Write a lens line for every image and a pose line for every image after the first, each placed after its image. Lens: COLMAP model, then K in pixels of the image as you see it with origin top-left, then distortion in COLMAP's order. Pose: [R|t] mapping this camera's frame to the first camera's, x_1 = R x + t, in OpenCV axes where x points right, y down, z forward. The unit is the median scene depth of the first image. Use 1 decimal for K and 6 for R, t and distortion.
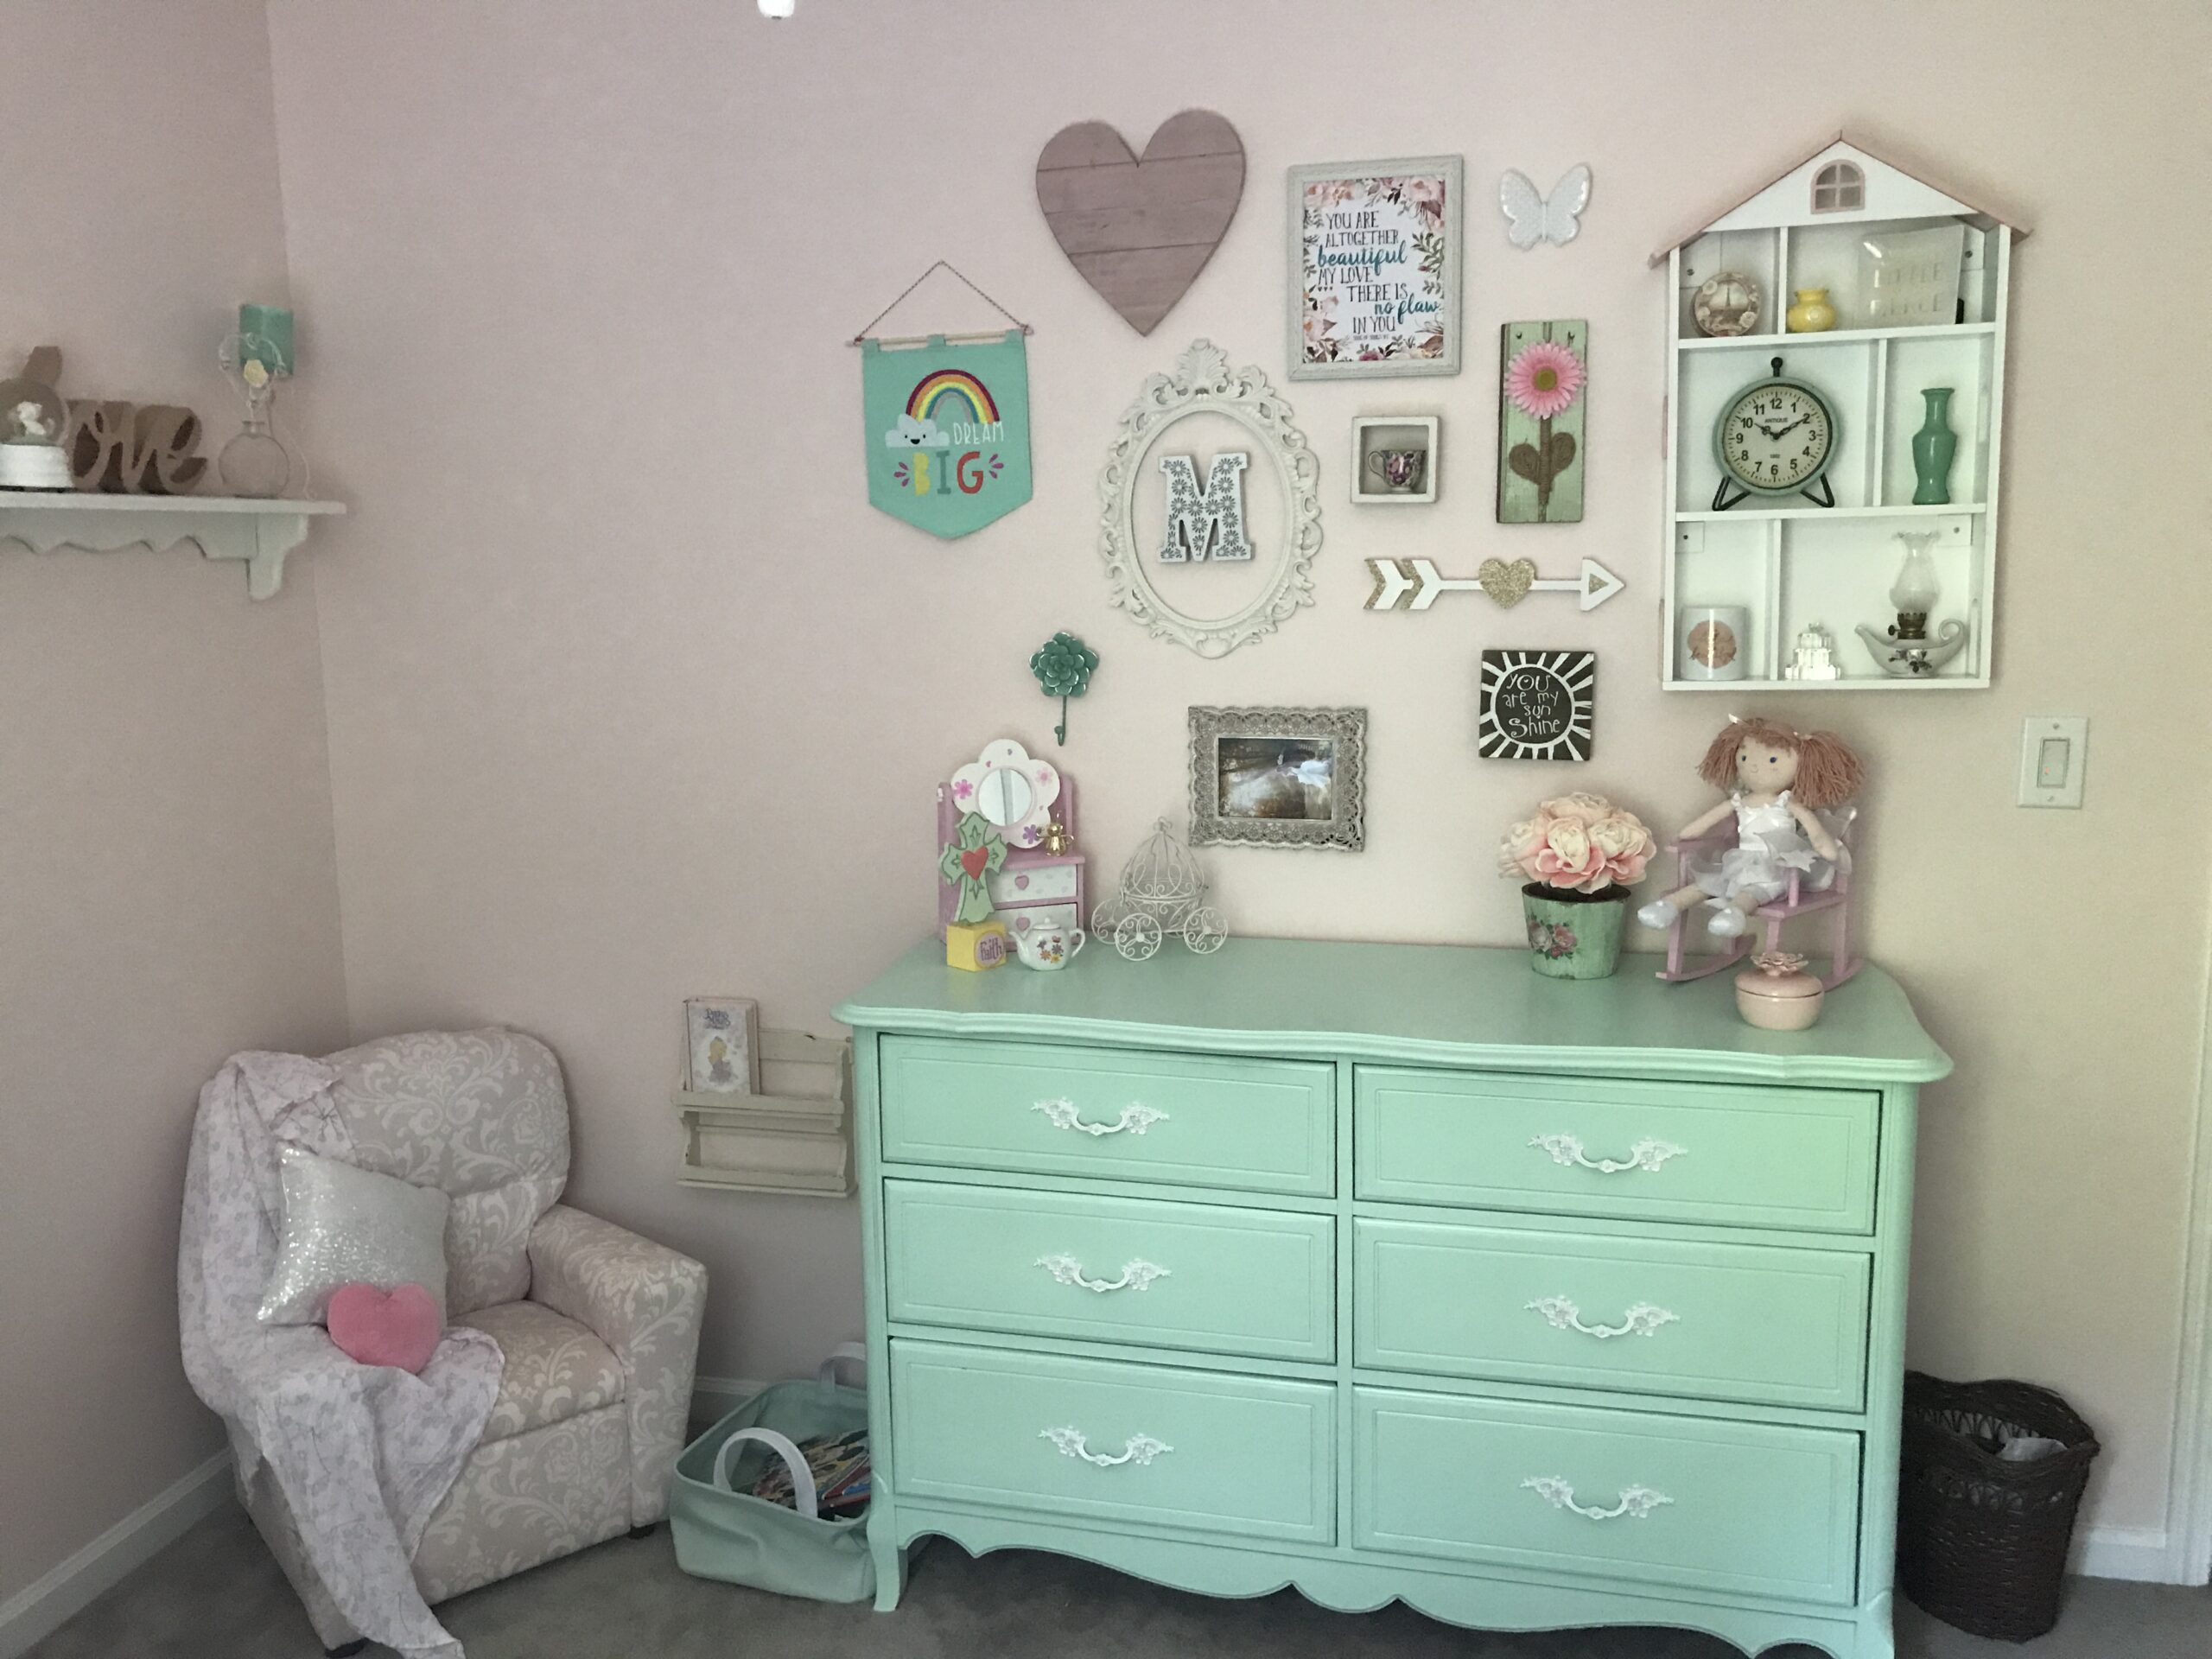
lens RADIAL K [[1819.0, 0, 1124.7], [0, 1819.0, 797.6], [0, 0, 1]] dist [0.050529, -0.061719]
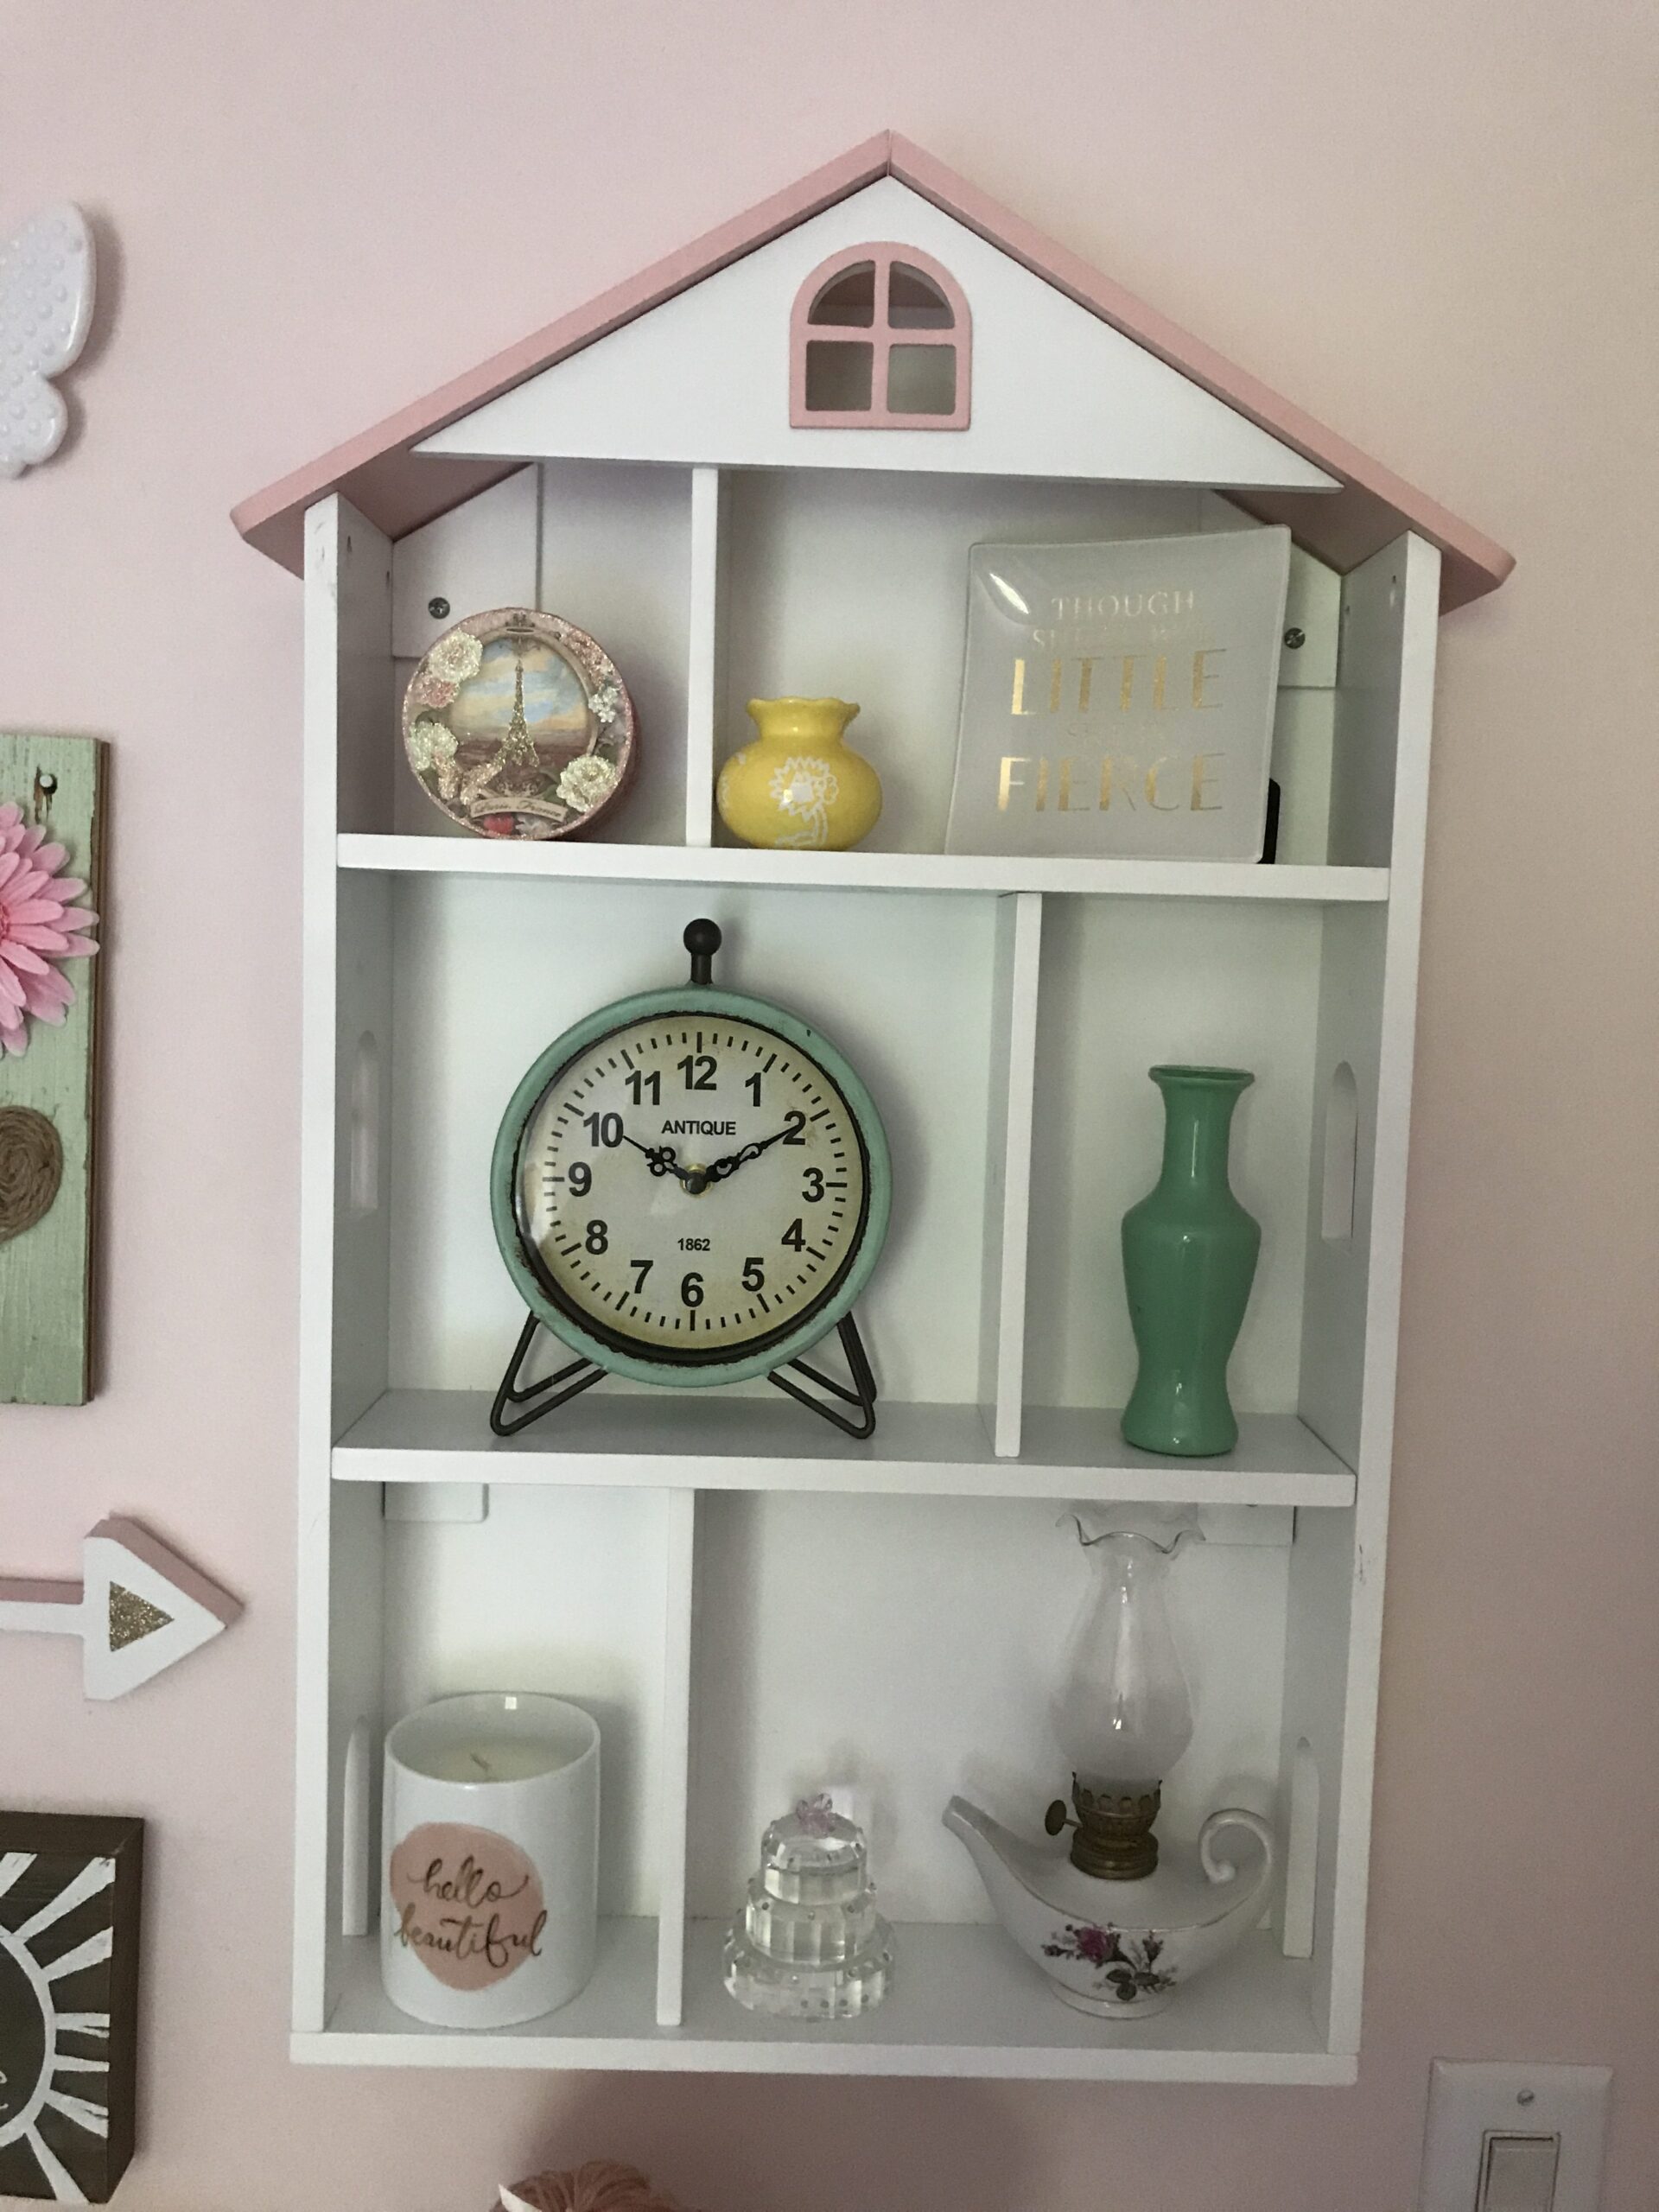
lens RADIAL K [[1819.0, 0, 867.3], [0, 1819.0, 1124.5], [0, 0, 1]] dist [0.050529, -0.061719]
pose [[0.967889, 0.037233, 0.248604, 0.303690], [-0.023468, 0.998035, -0.058106, -0.186968], [-0.250279, 0.050406, 0.966861, 0.696131]]
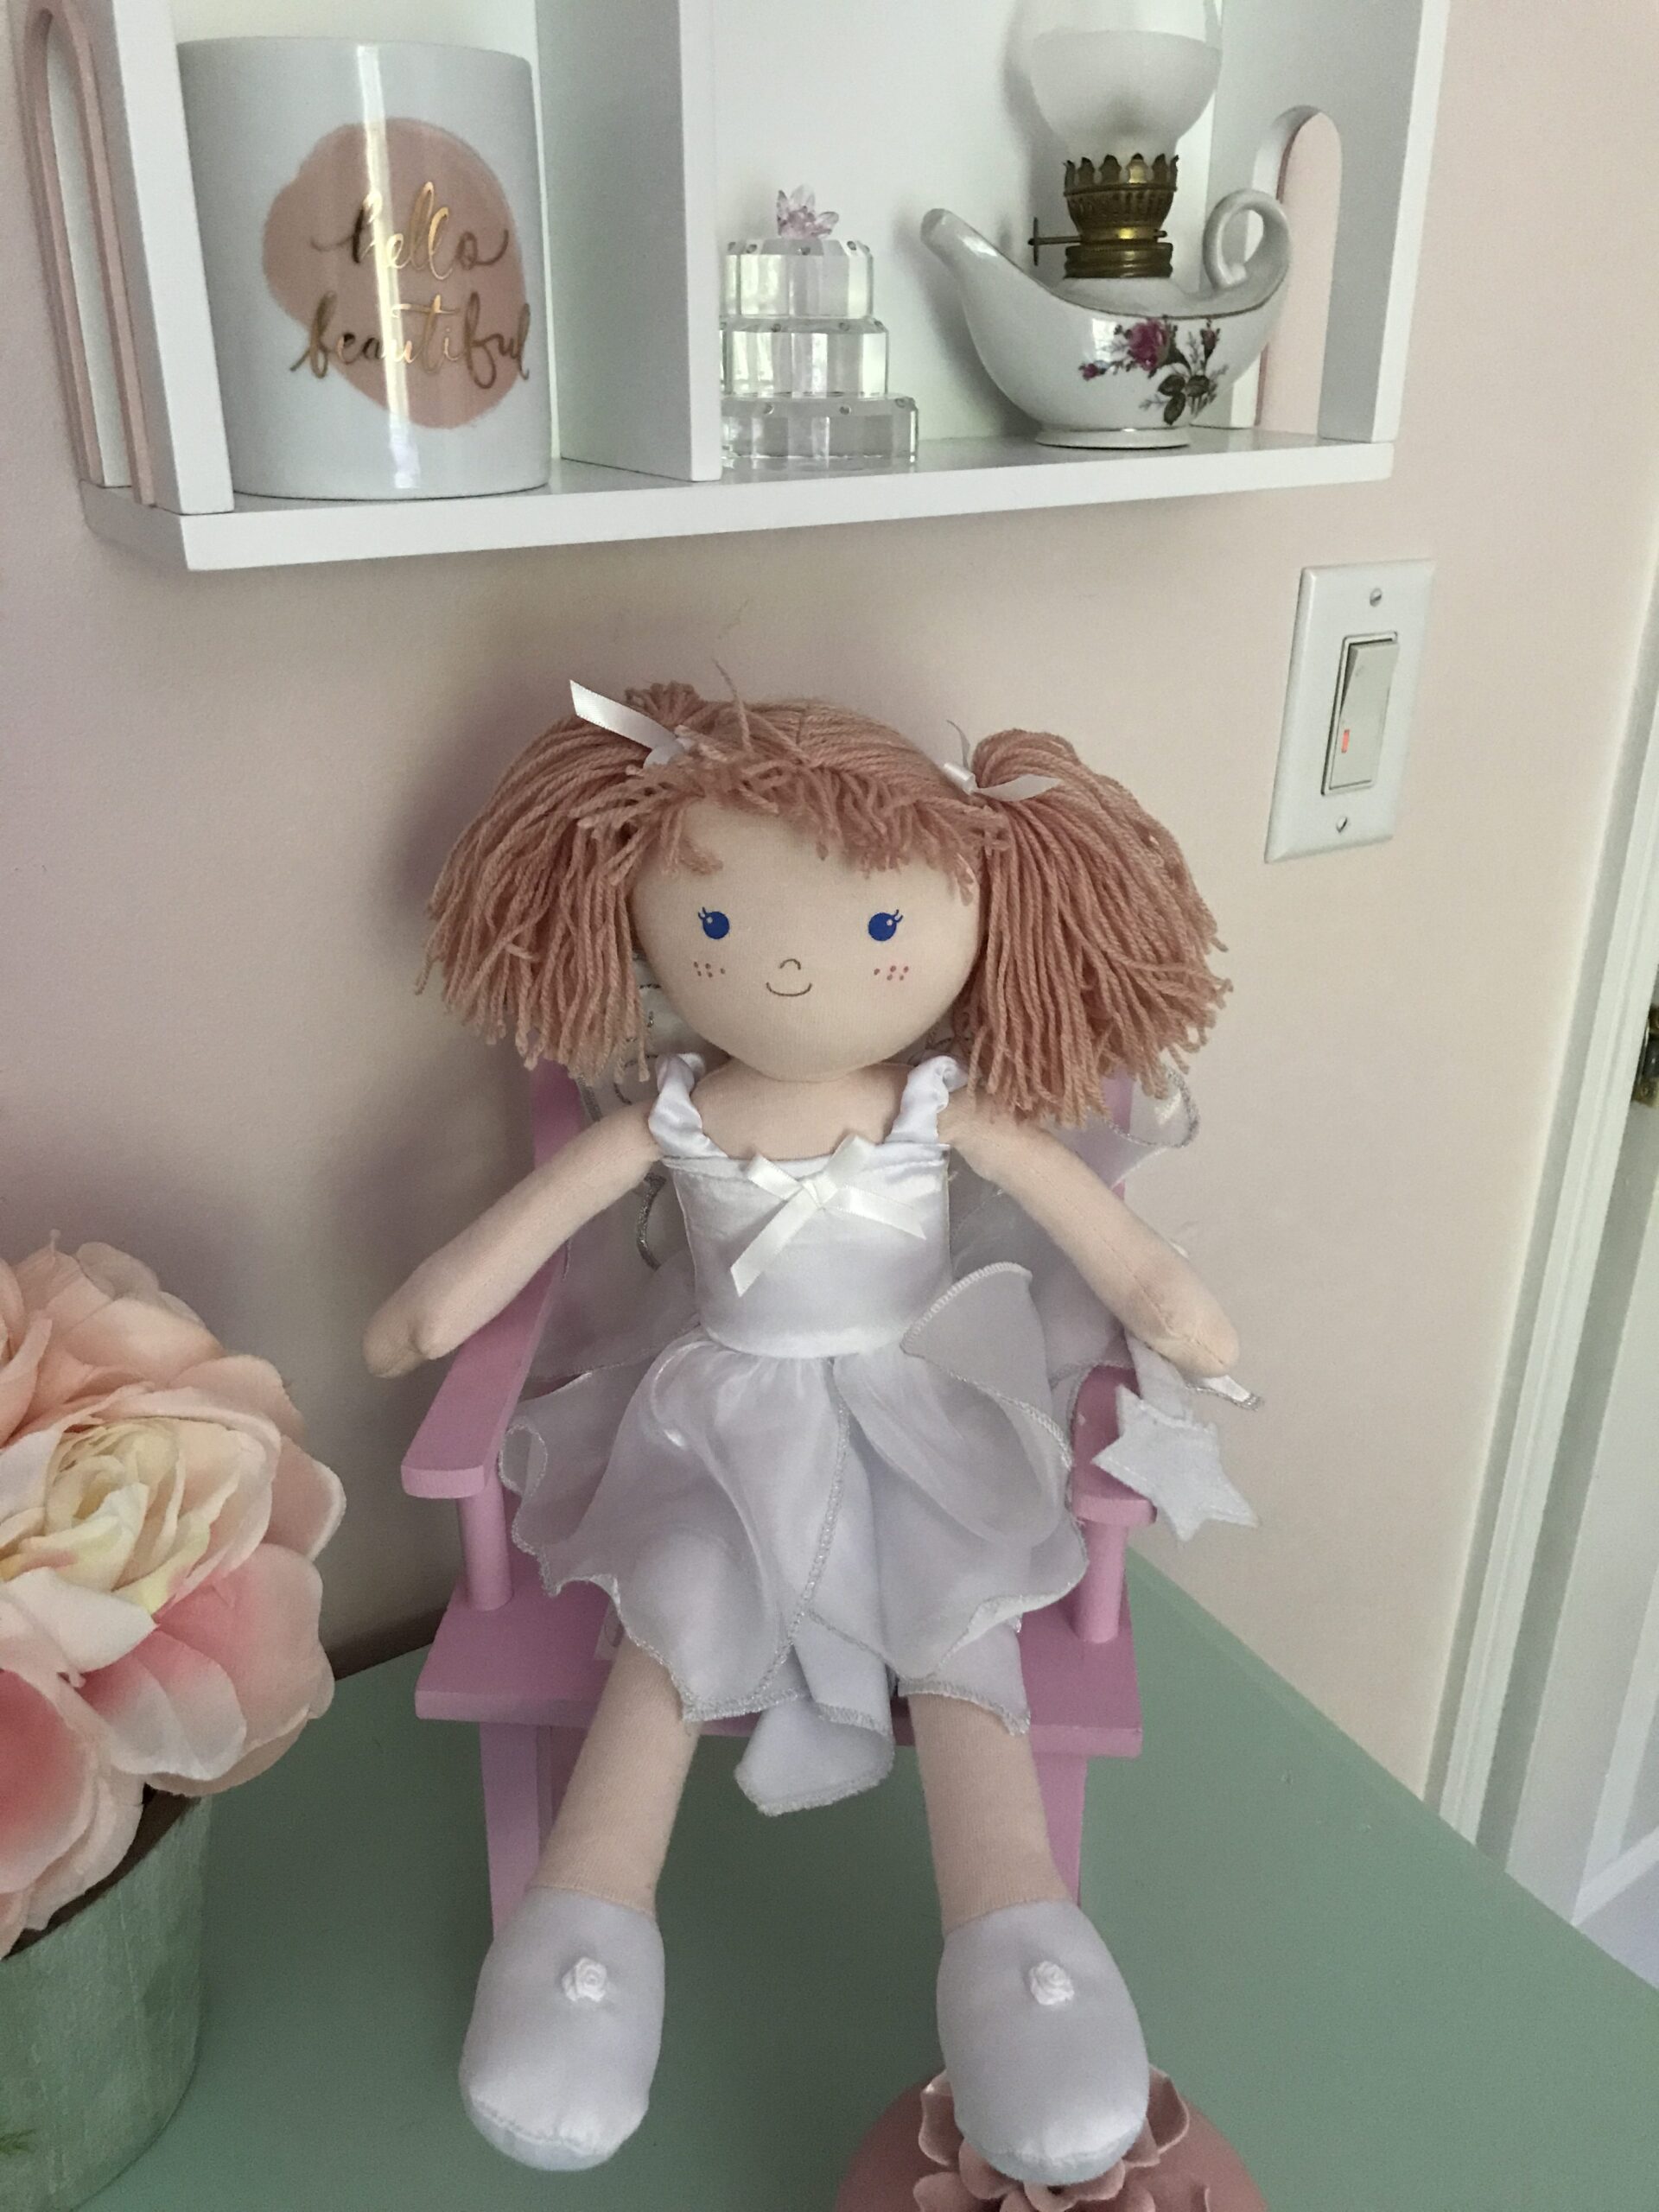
lens RADIAL K [[1819.0, 0, 834.2], [0, 1819.0, 1083.5], [0, 0, 1]] dist [0.050529, -0.061719]
pose [[0.689908, -0.263473, 0.674247, 0.207129], [0.075945, 0.952616, 0.294541, -0.058313], [-0.719902, -0.152001, 0.677227, 0.830234]]
